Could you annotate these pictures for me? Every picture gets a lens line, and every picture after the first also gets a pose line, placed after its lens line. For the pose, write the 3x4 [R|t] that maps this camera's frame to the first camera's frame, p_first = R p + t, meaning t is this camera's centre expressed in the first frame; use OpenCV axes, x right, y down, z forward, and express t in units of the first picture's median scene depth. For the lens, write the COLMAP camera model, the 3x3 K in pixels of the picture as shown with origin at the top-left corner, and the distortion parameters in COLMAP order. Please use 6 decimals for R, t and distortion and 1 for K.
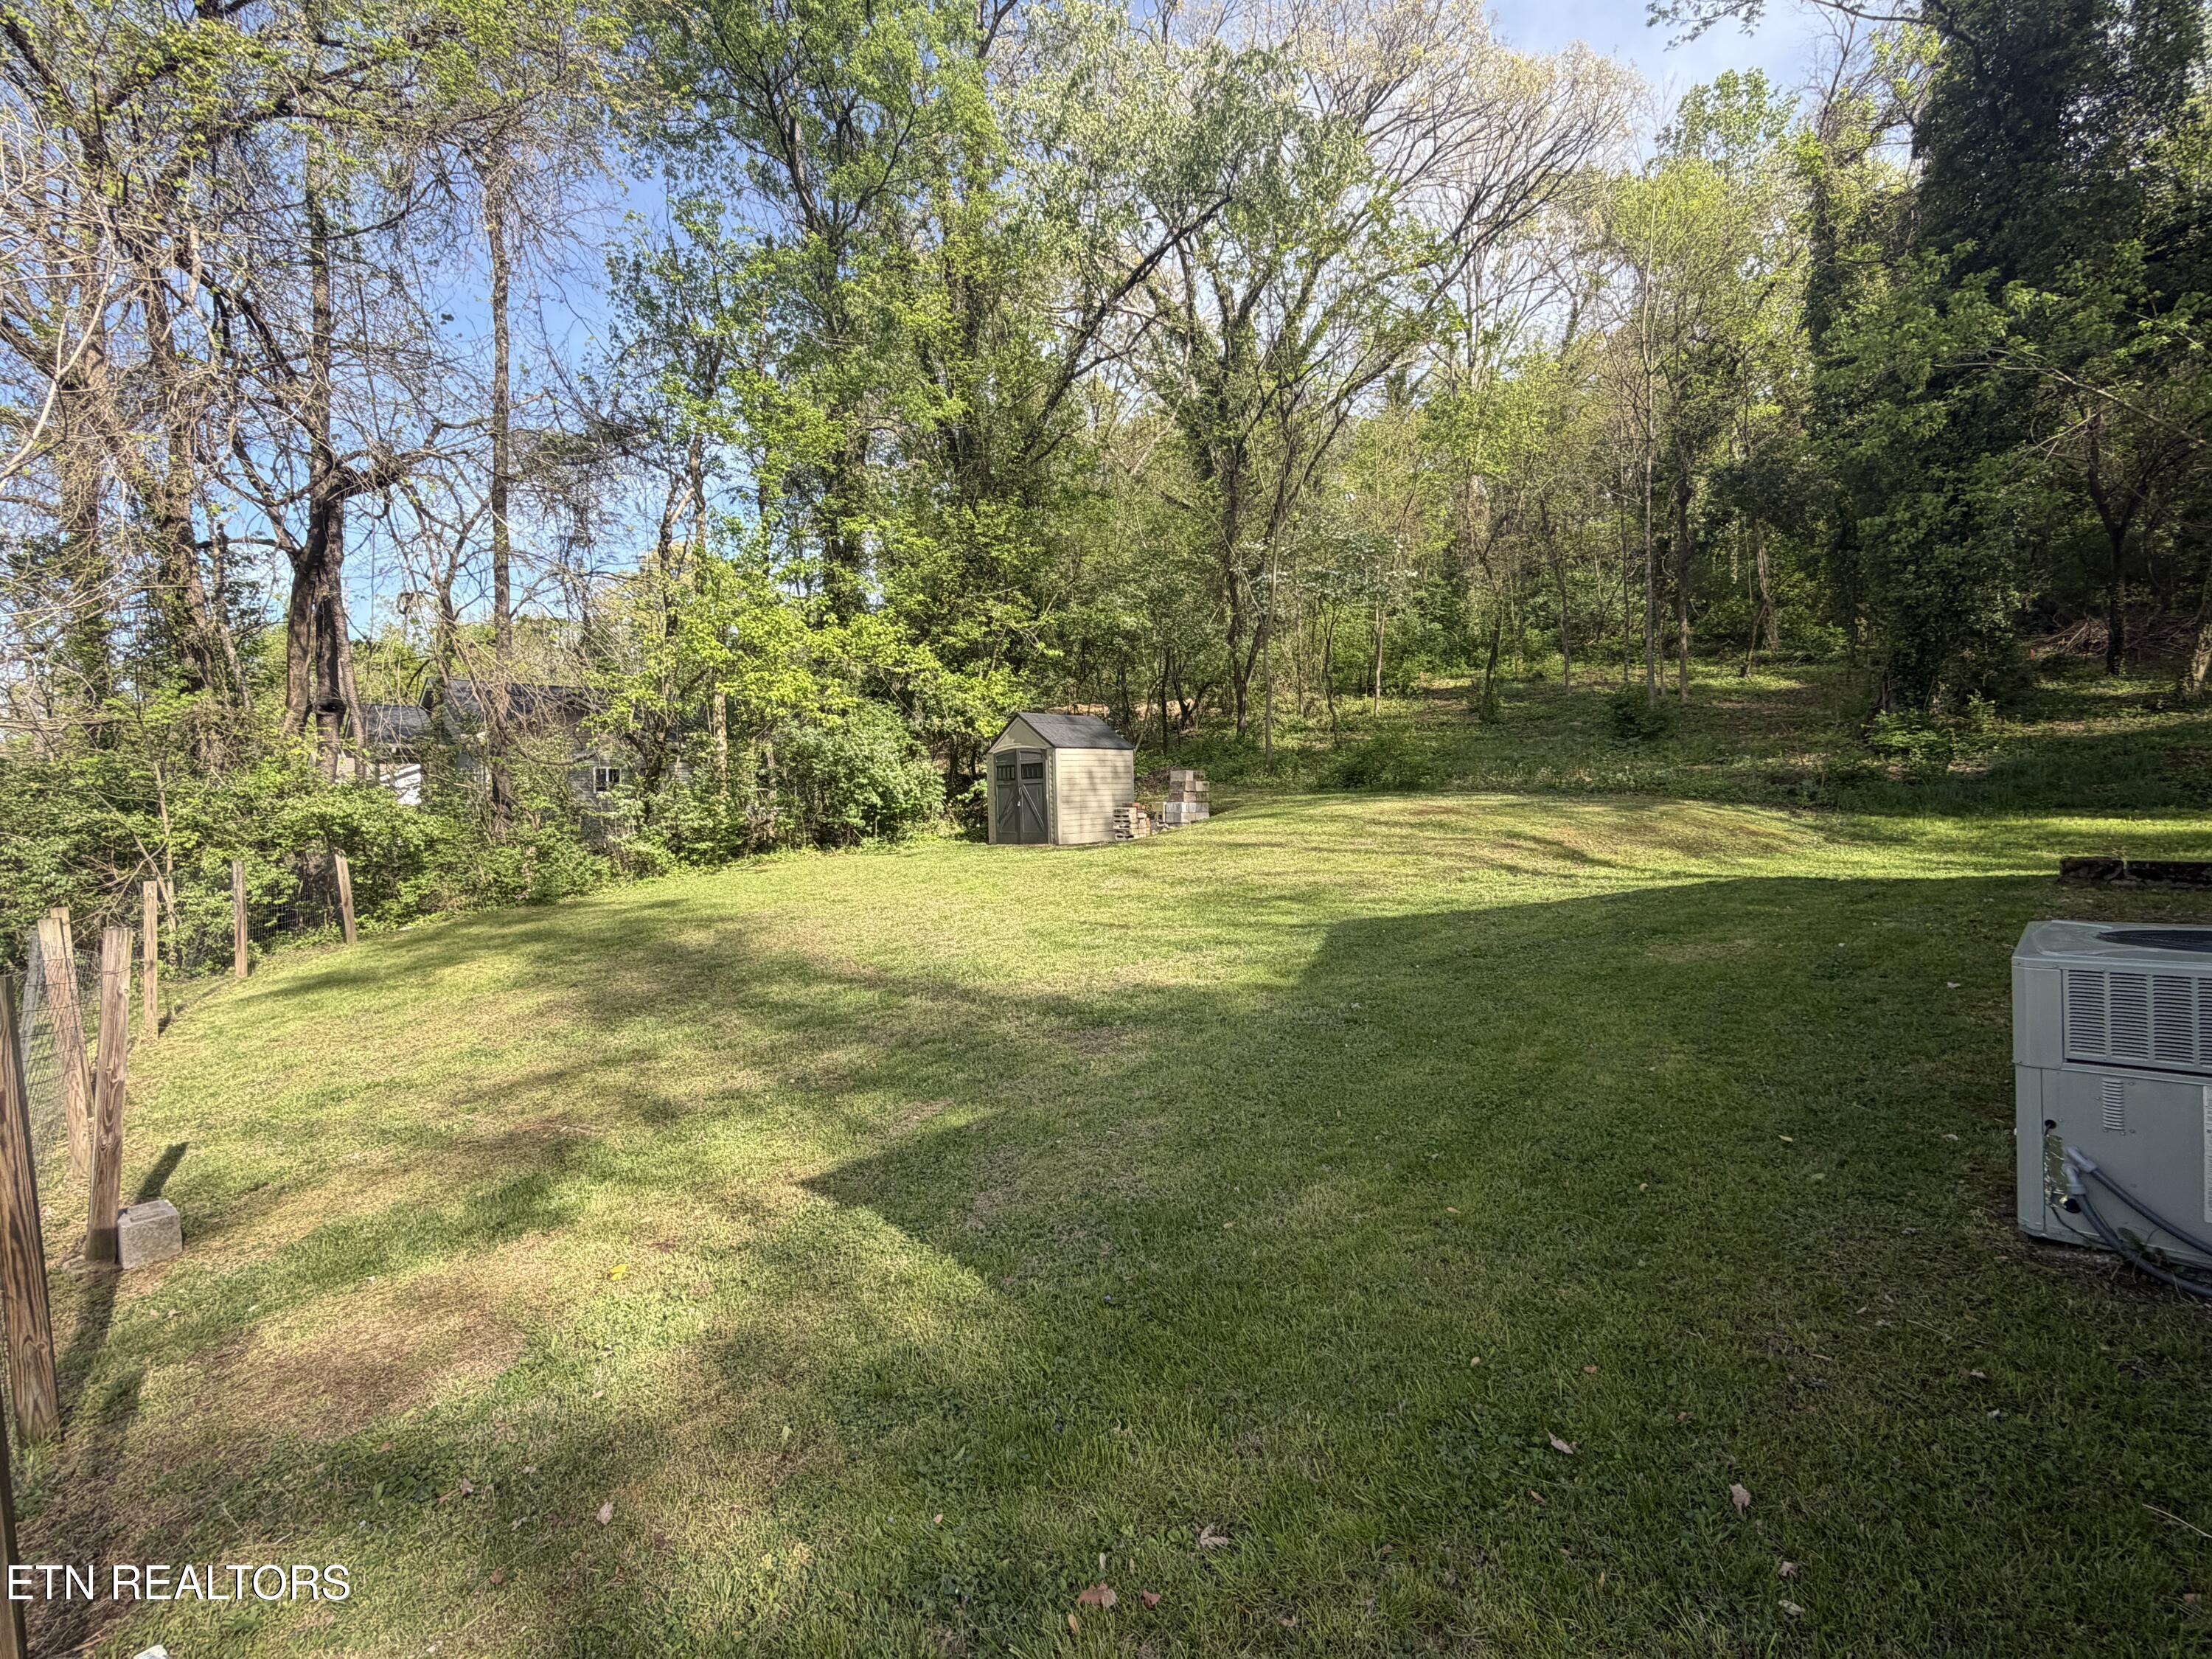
lens RADIAL K [[966.9, 0, 1105.1], [0, 966.9, 830.5], [0, 0, 1]] dist [0.000217, 0.000005]
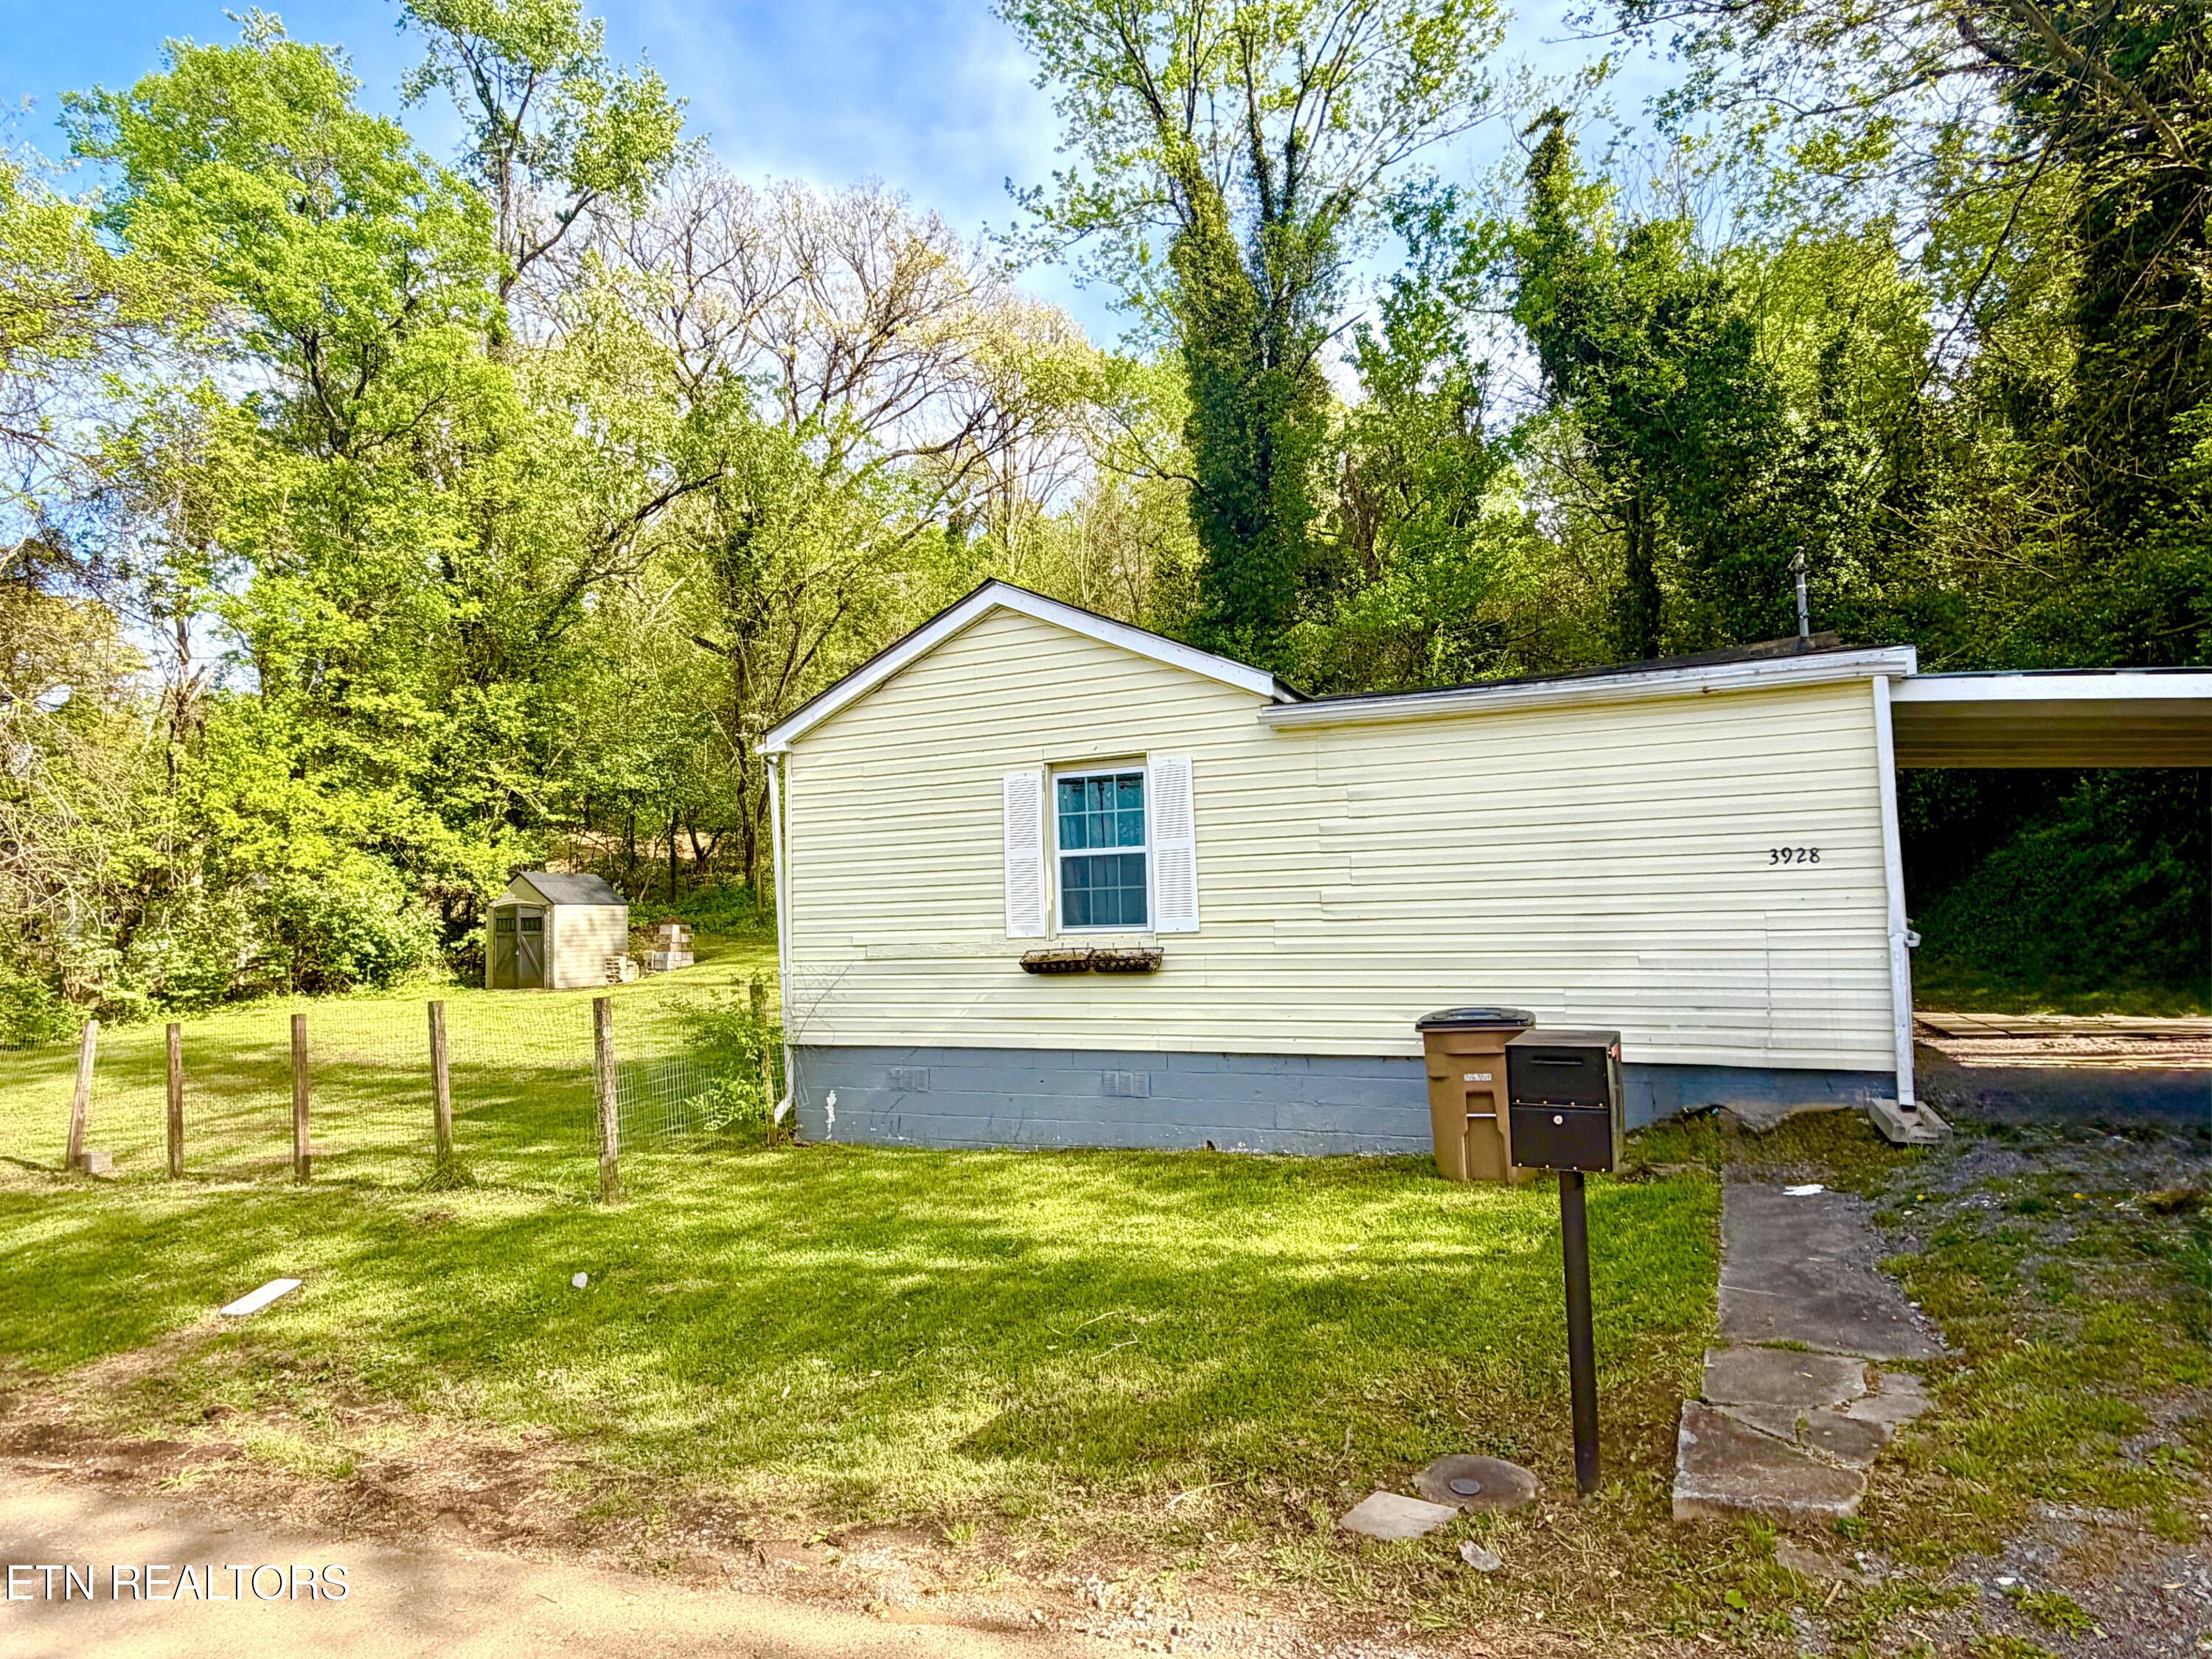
lens RADIAL K [[1278.1, 0, 1111.4], [0, 1278.1, 829.7], [0, 0, 1]] dist [-0.001980, -0.000339]
pose [[0.935749, 0.033682, 0.351055, 0.031272], [0.005579, 0.993891, -0.110228, -0.002362], [-0.352623, 0.105104, 0.929844, -0.631851]]
